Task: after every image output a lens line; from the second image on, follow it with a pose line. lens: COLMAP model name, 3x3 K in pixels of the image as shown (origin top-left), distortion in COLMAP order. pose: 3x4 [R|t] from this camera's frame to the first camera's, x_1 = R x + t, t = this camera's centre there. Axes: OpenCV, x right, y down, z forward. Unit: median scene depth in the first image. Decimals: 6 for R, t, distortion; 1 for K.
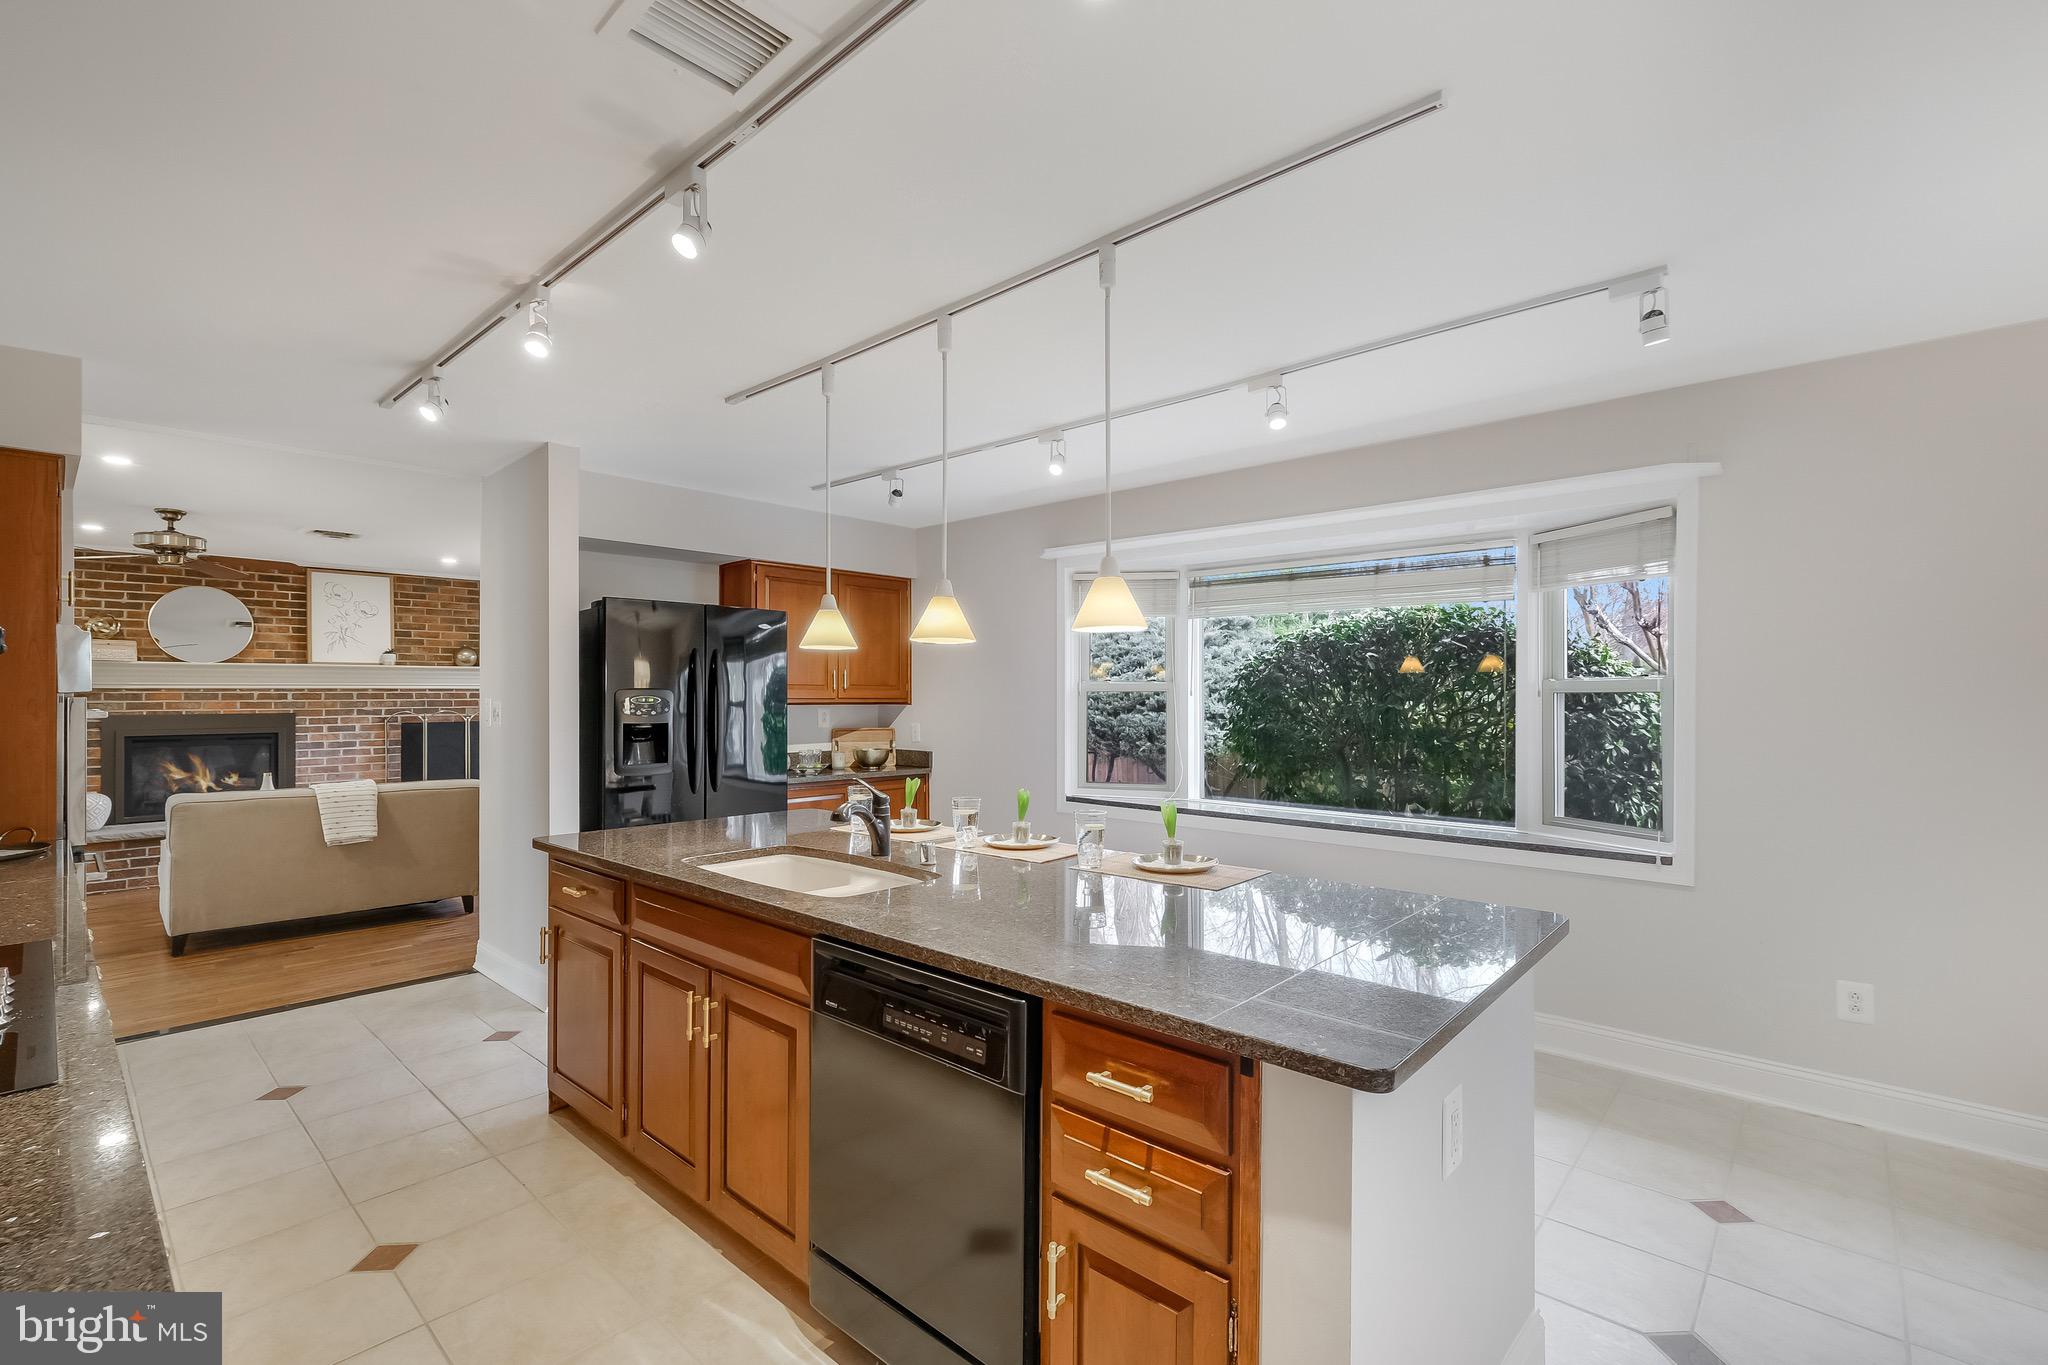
lens RADIAL K [[895.9, 0, 1016.0], [0, 895.9, 687.7], [0, 0, 1]] dist [0.002793, 0.000200]
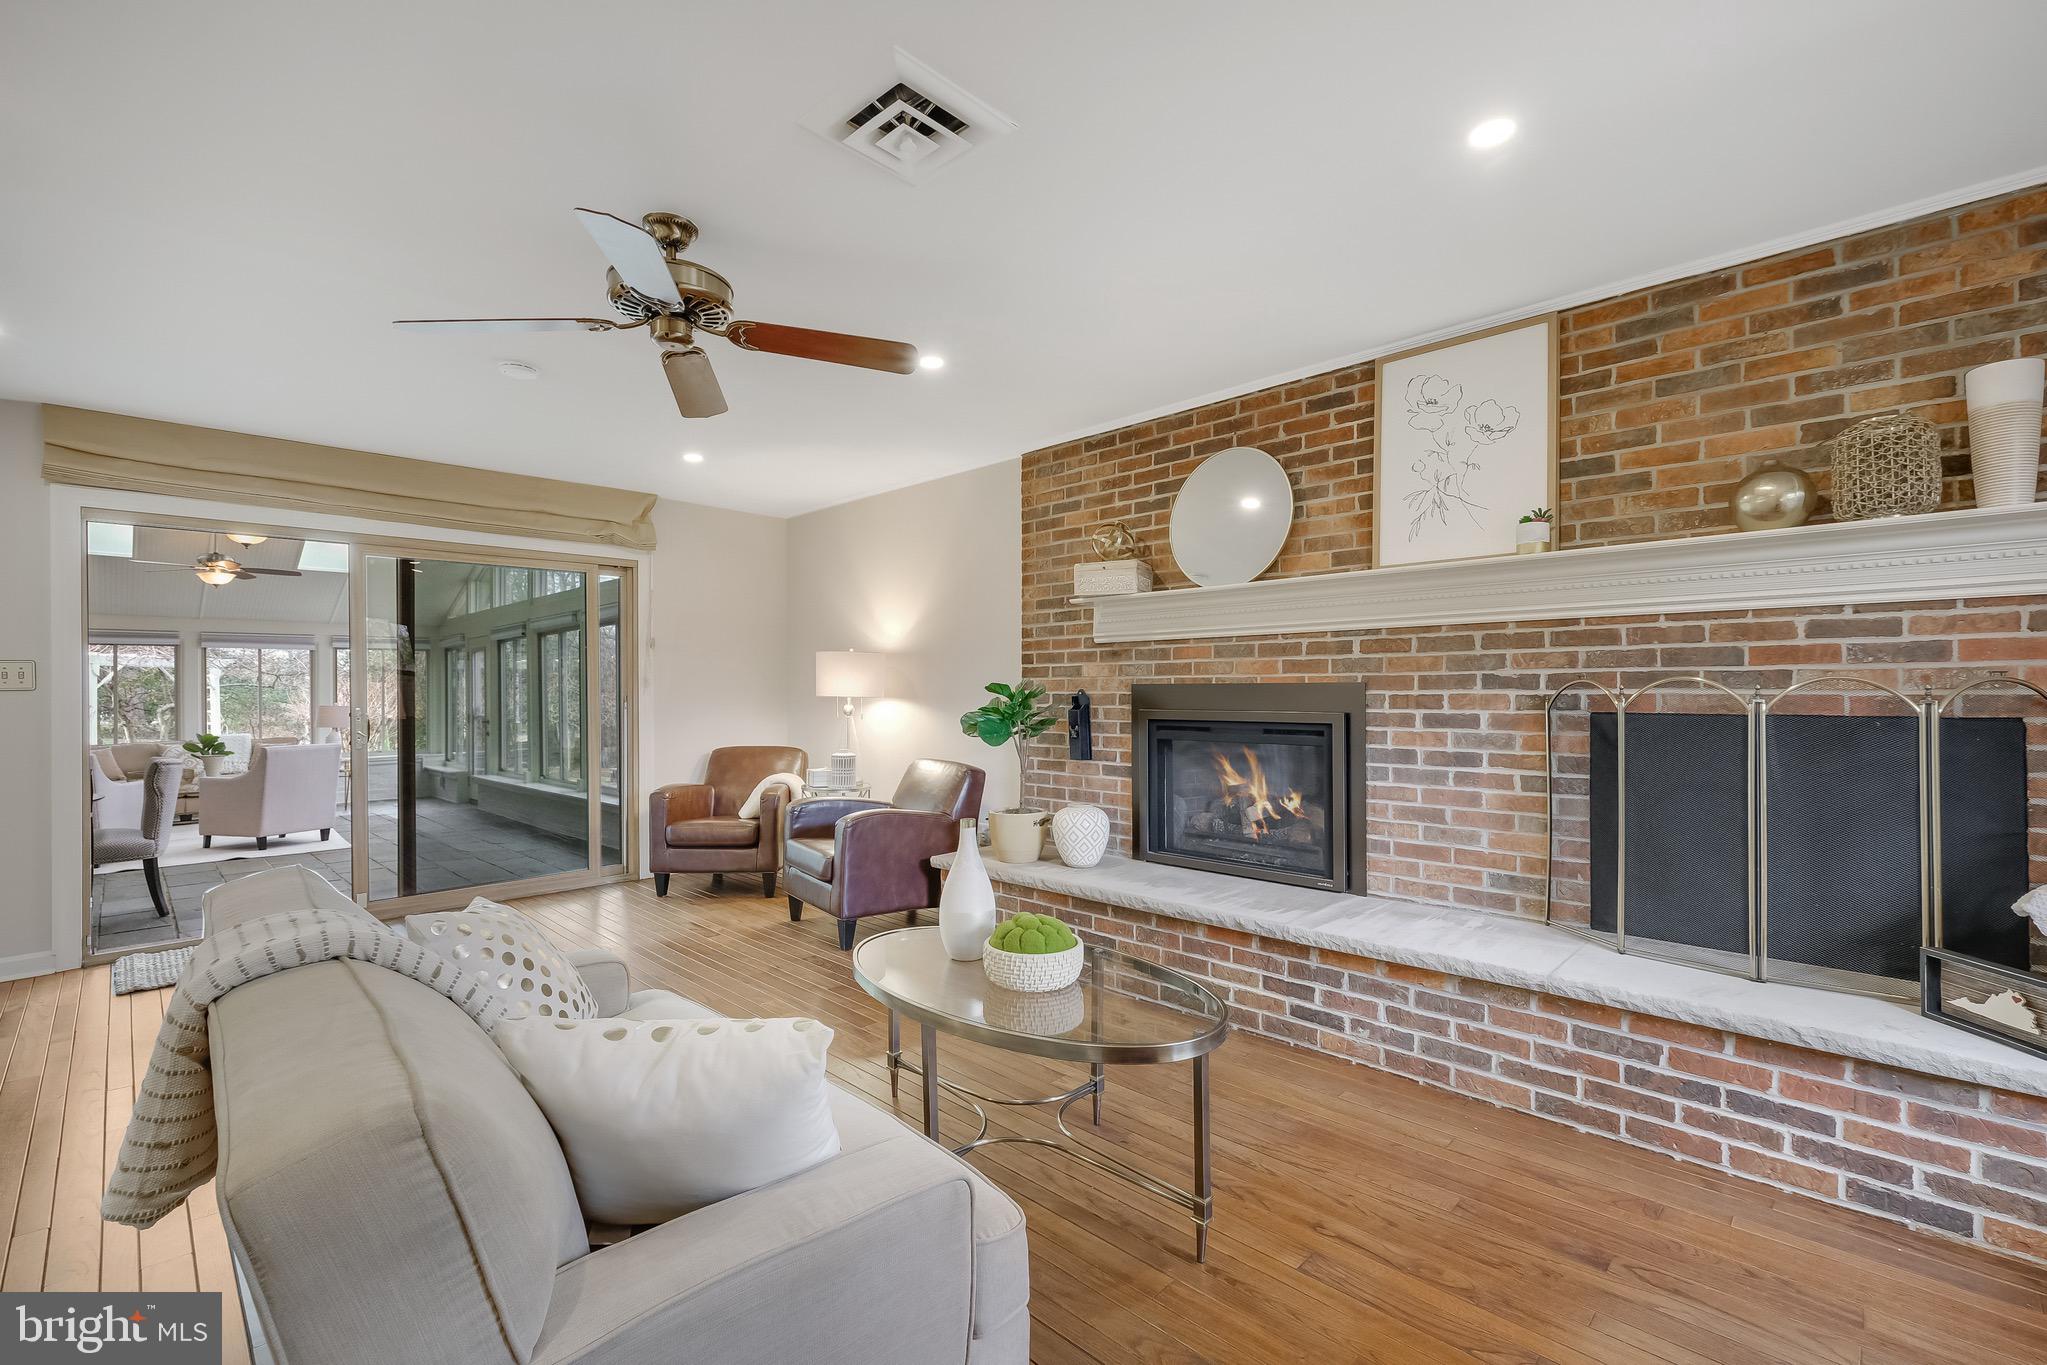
lens RADIAL K [[895.5, 0, 1014.8], [0, 895.5, 673.0], [0, 0, 1]] dist [0.002793, 0.000200]
pose [[0.010201, -0.007871, -0.999917, -0.338417], [0.018665, 0.999796, -0.007680, 0.022876], [0.999774, -0.018585, 0.010345, 0.796198]]
